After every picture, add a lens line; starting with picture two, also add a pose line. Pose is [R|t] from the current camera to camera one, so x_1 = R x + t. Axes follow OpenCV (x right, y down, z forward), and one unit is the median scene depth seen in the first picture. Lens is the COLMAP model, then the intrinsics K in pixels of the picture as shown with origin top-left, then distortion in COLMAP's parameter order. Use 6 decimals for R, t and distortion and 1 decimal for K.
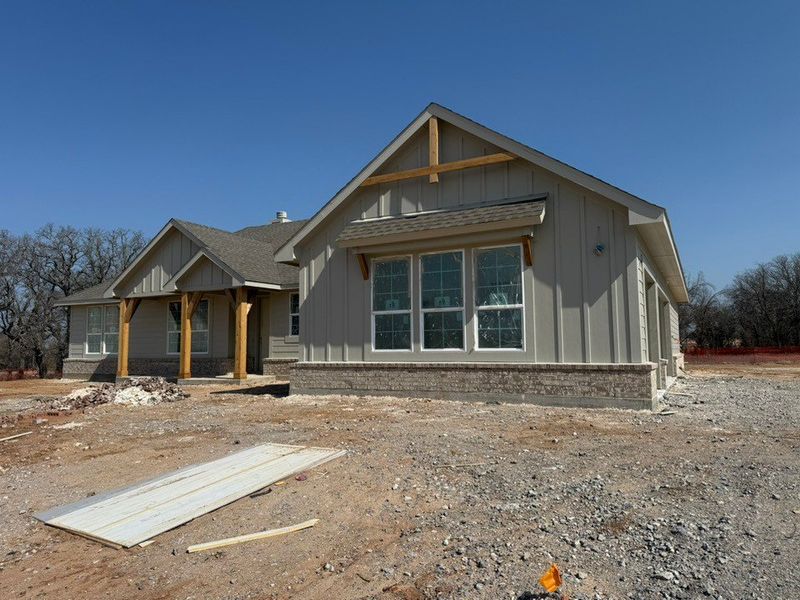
lens RADIAL K [[576.1, 0, 403.9], [0, 576.1, 299.4], [0, 0, 1]] dist [-0.005504, -0.012709]
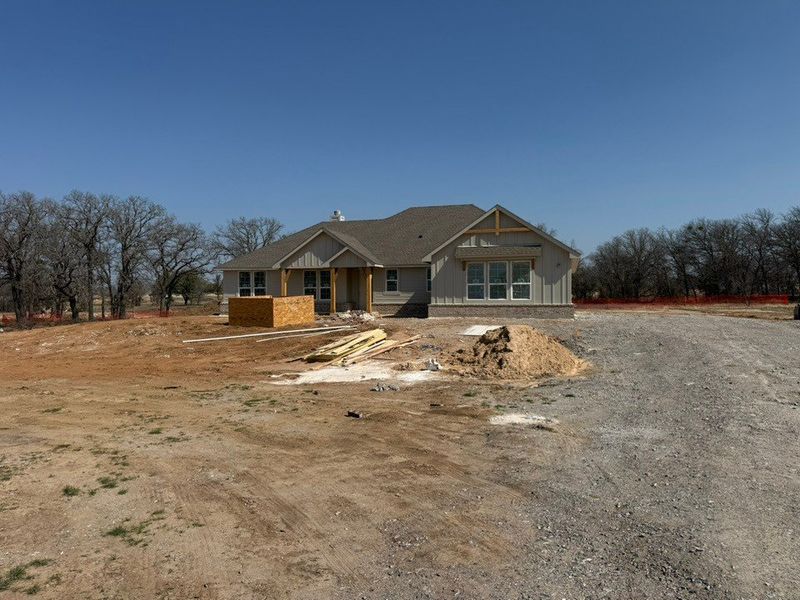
lens RADIAL K [[576.1, 0, 398.9], [0, 576.1, 298.7], [0, 0, 1]] dist [-0.005504, -0.012709]
pose [[0.980787, 0.006069, 0.194988, -0.874609], [-0.023081, 0.996106, 0.085094, -0.126347], [-0.193712, -0.087960, 0.977107, -1.461808]]
